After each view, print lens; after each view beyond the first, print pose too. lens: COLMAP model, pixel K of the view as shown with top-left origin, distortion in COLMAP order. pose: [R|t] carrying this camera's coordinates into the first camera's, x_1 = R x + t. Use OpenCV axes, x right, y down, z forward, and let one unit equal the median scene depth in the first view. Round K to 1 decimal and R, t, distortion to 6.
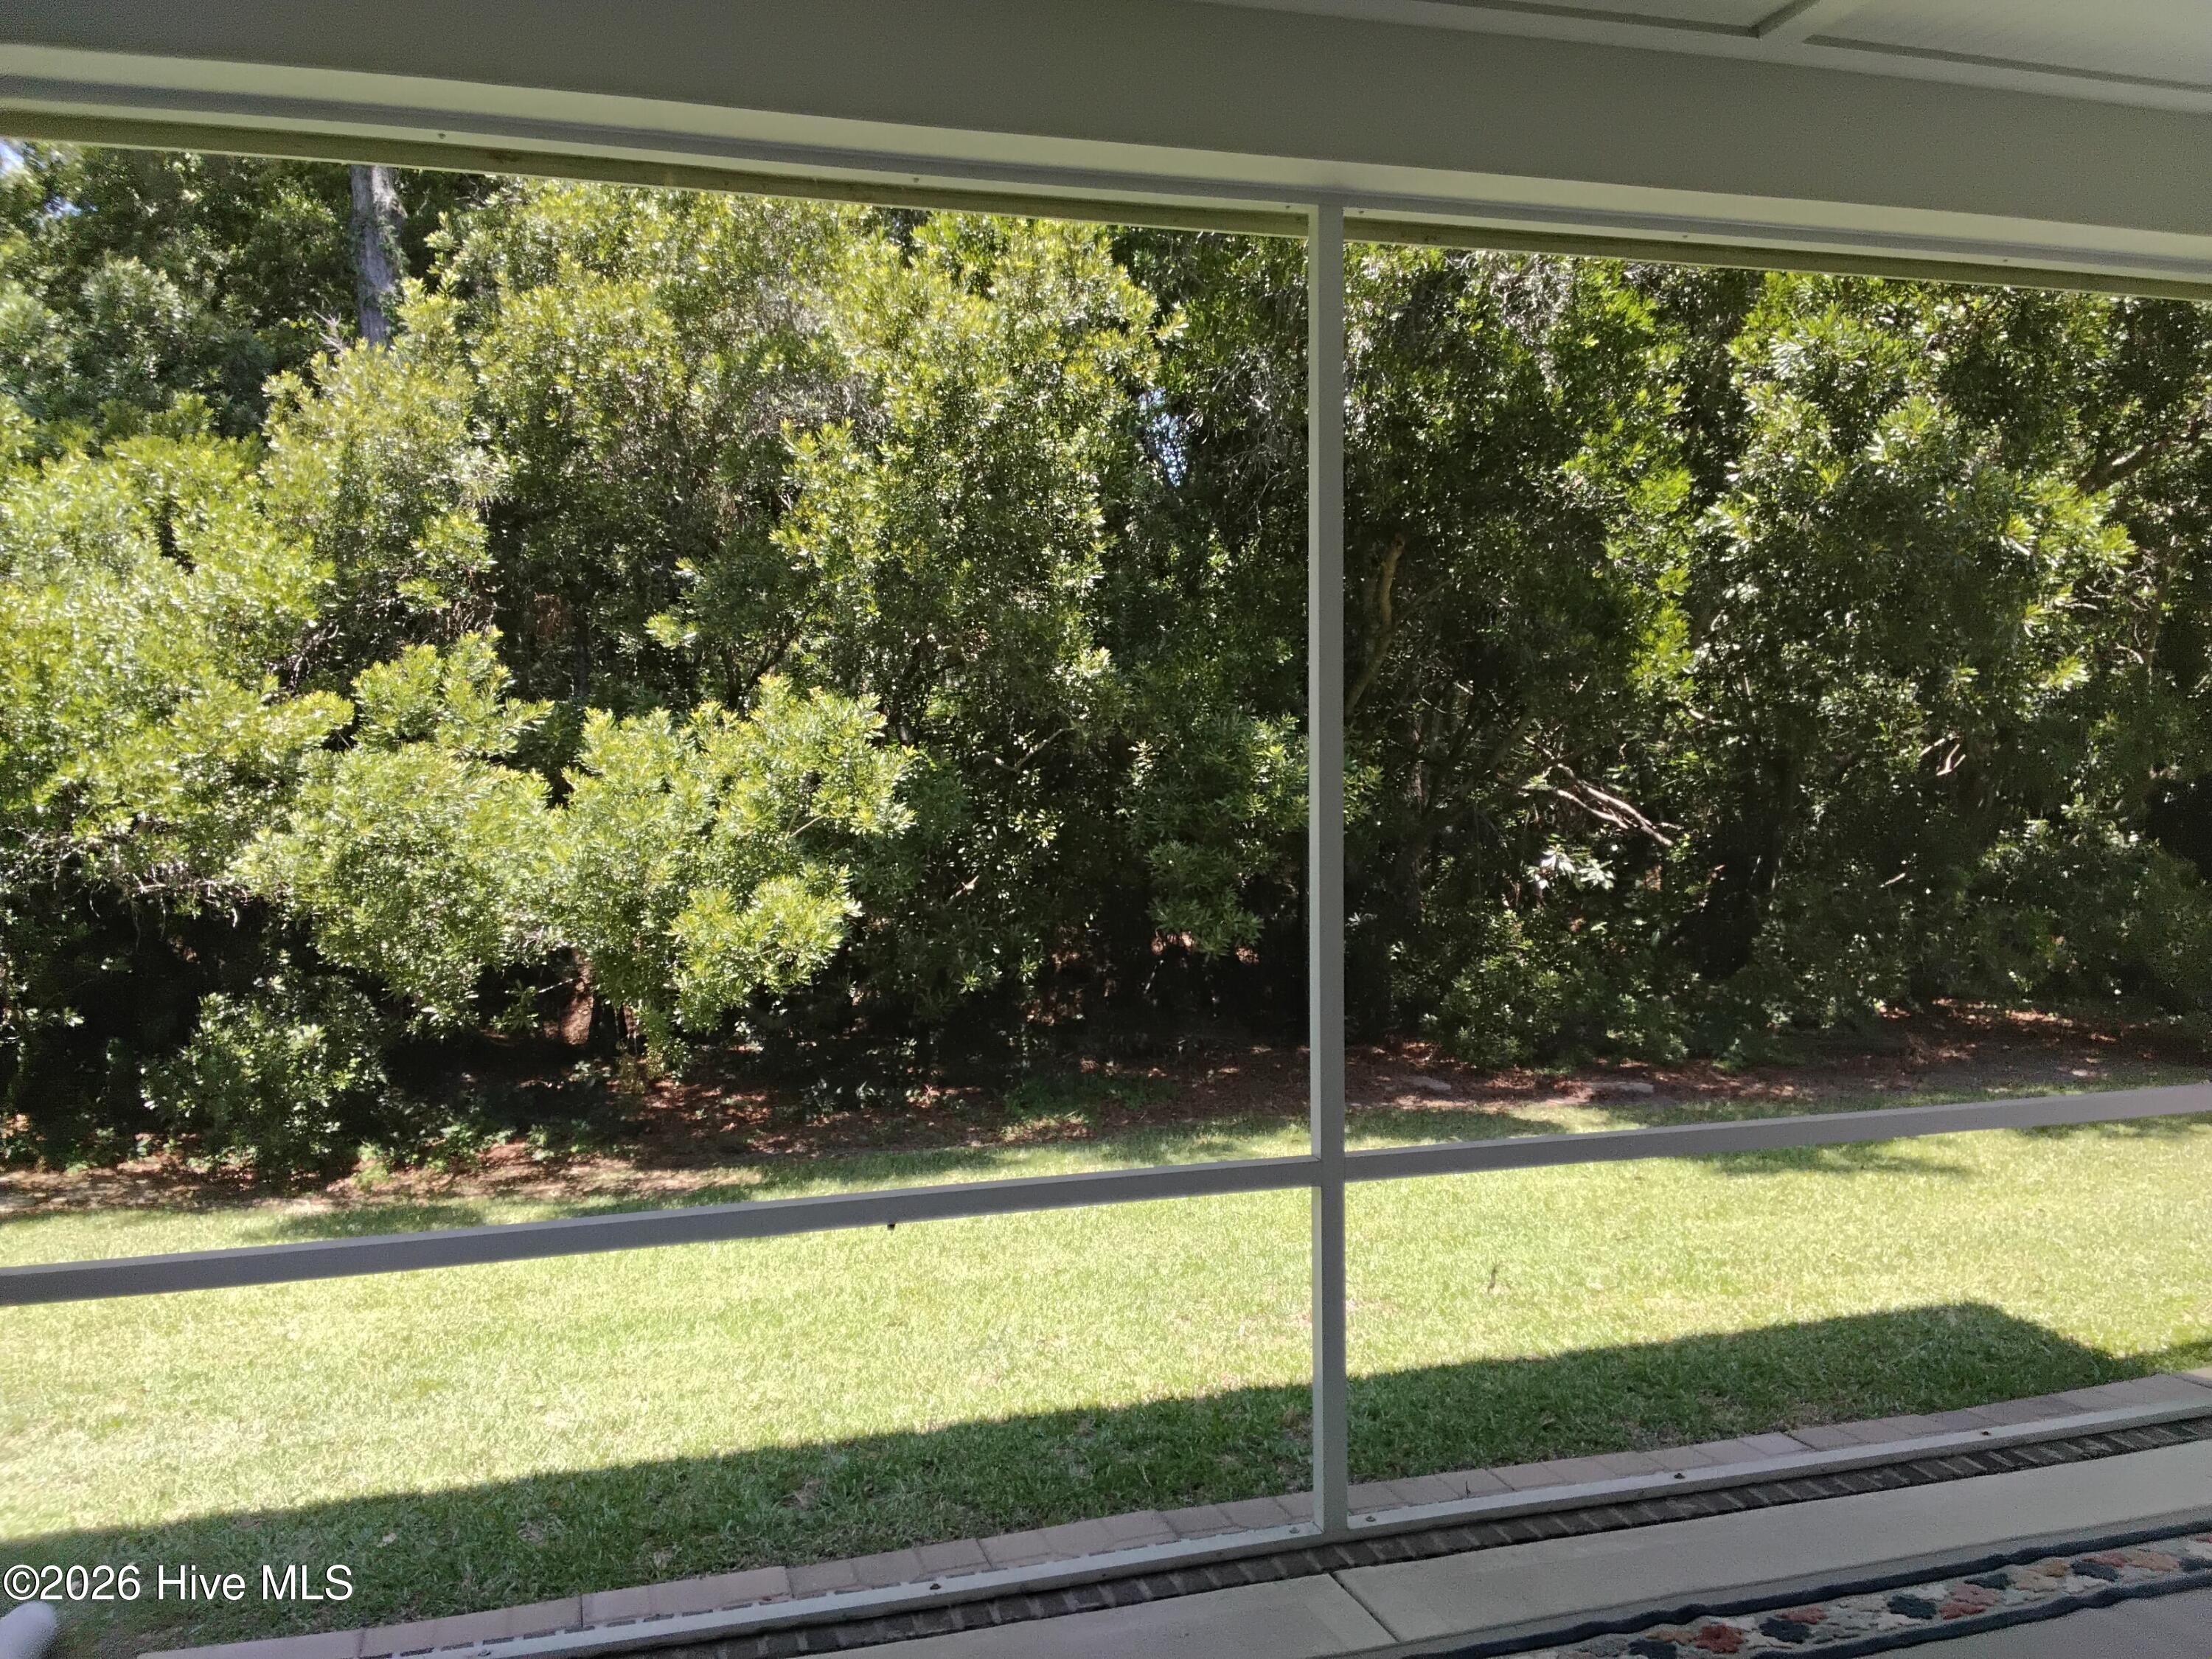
lens RADIAL K [[1763.8, 0, 1121.3], [0, 1763.8, 836.0], [0, 0, 1]] dist [0.115613, -0.192894]
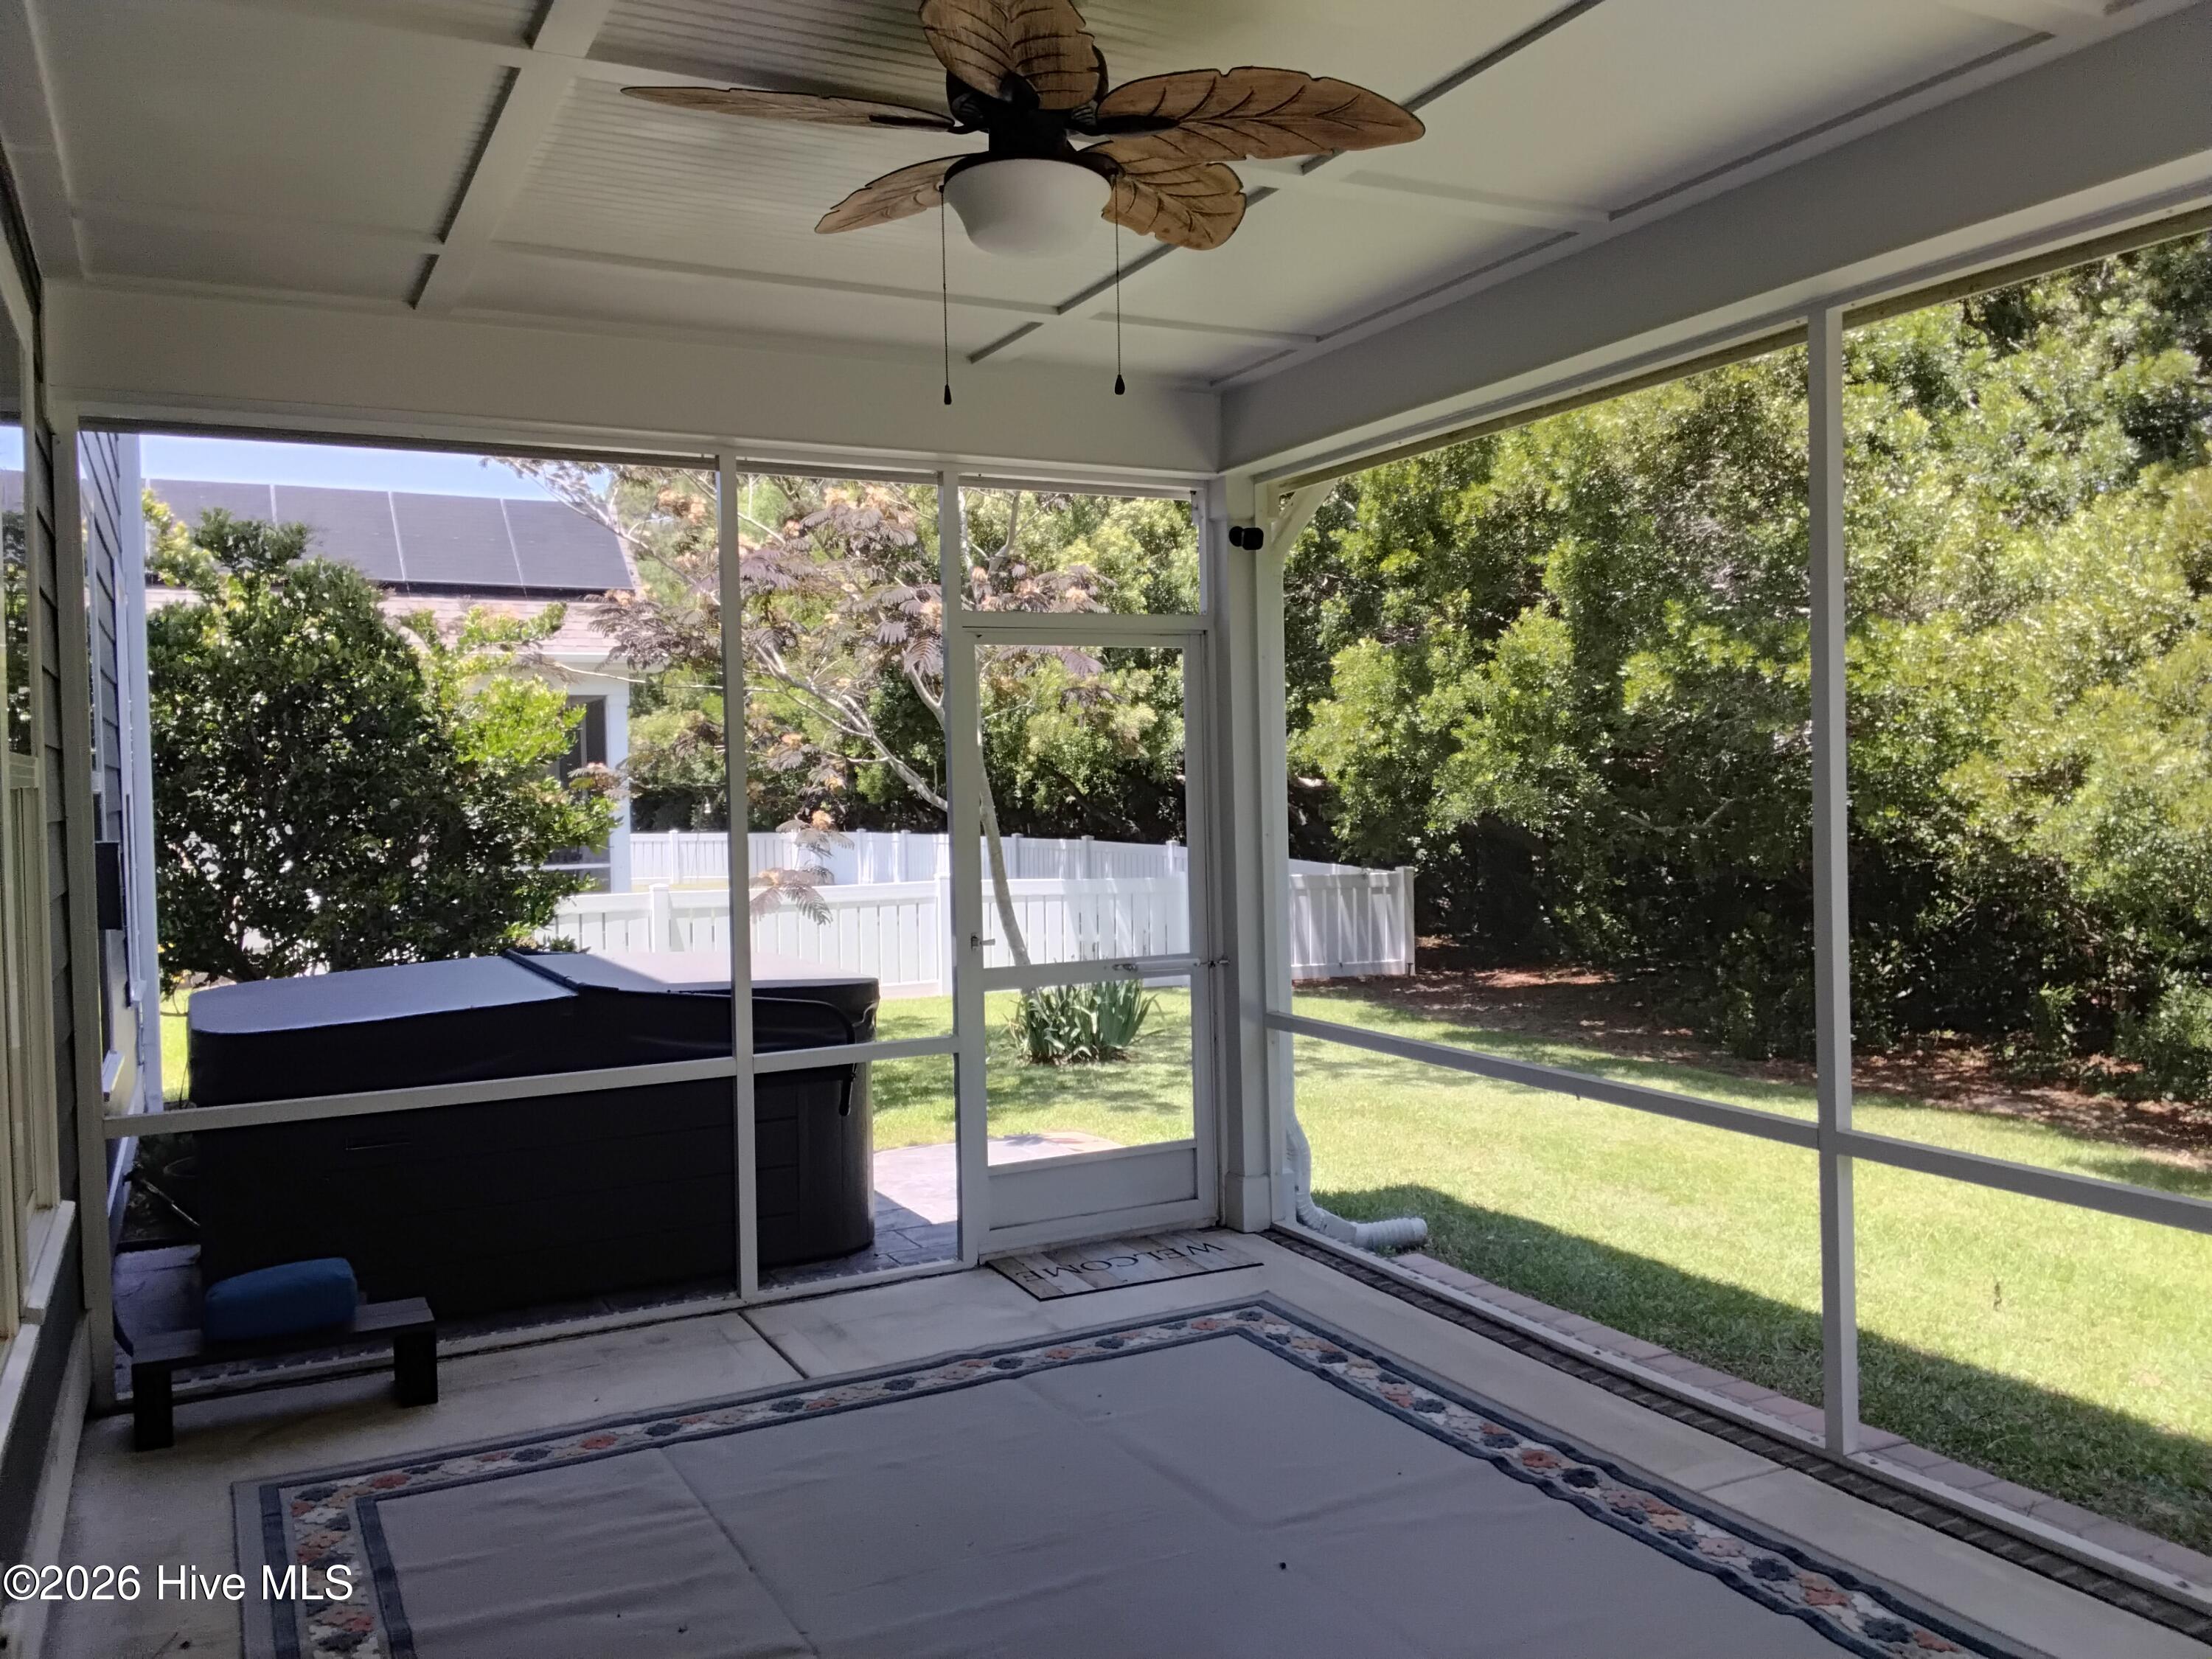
lens RADIAL K [[1763.8, 0, 1121.3], [0, 1763.8, 836.0], [0, 0, 1]] dist [0.115613, -0.192894]
pose [[0.182956, 0.042376, -0.982207, 1.158693], [-0.031153, 0.998819, 0.037290, -0.039476], [0.982627, 0.023777, 0.184060, 0.321603]]
